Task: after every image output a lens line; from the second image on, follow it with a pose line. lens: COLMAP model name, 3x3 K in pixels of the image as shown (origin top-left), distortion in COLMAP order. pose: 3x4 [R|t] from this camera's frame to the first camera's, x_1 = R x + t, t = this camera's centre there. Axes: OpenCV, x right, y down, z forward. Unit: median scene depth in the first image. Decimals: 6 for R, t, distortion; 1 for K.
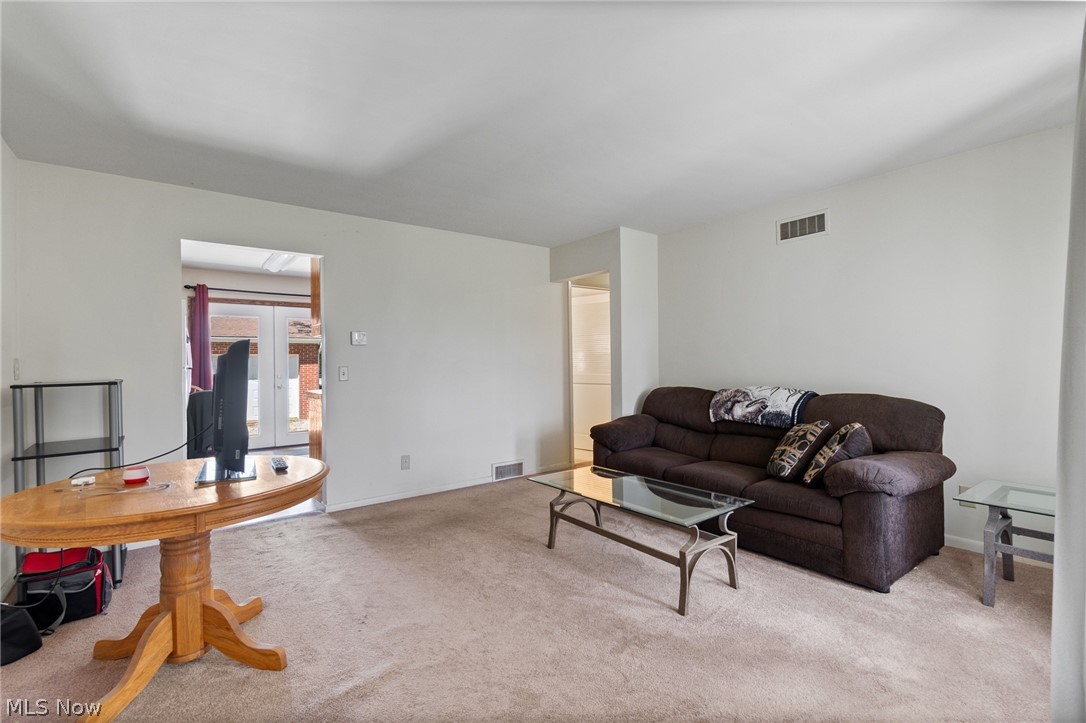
lens RADIAL K [[482.6, 0, 545.8], [0, 482.6, 361.8], [0, 0, 1]] dist [0.000492, -0.000222]
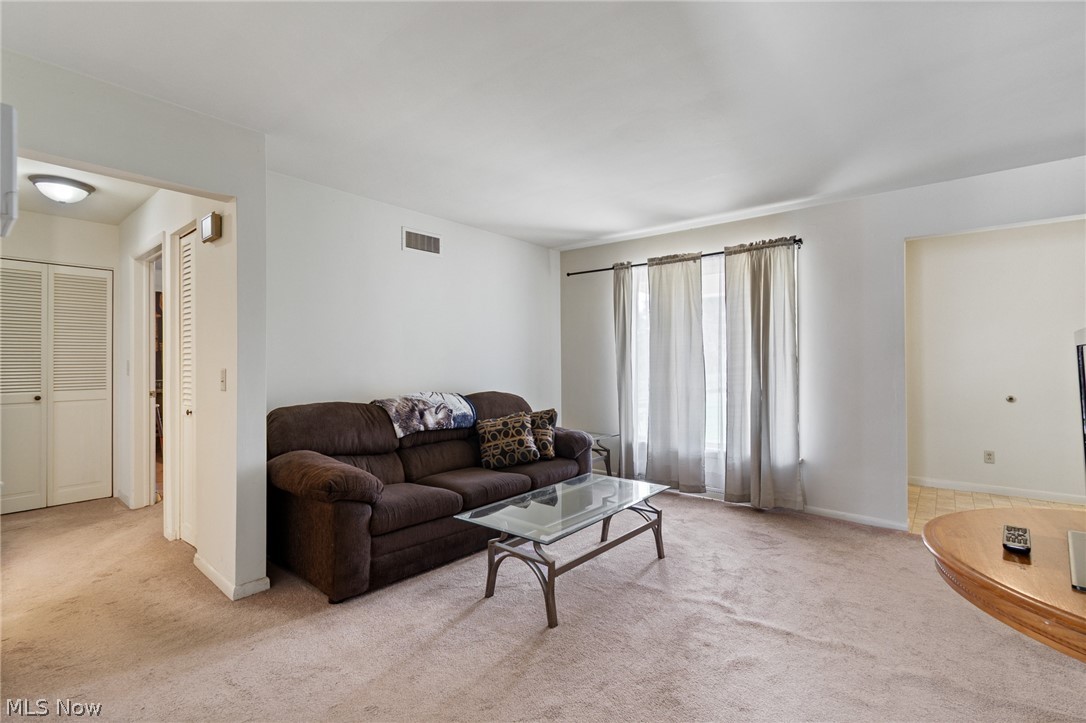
lens RADIAL K [[482.6, 0, 545.8], [0, 482.6, 361.8], [0, 0, 1]] dist [0.000492, -0.000222]
pose [[-0.207848, 0.021362, 0.977928, -0.578509], [0.010271, 0.999754, -0.019656, 0.010129], [-0.978107, 0.005959, -0.208016, 0.970709]]
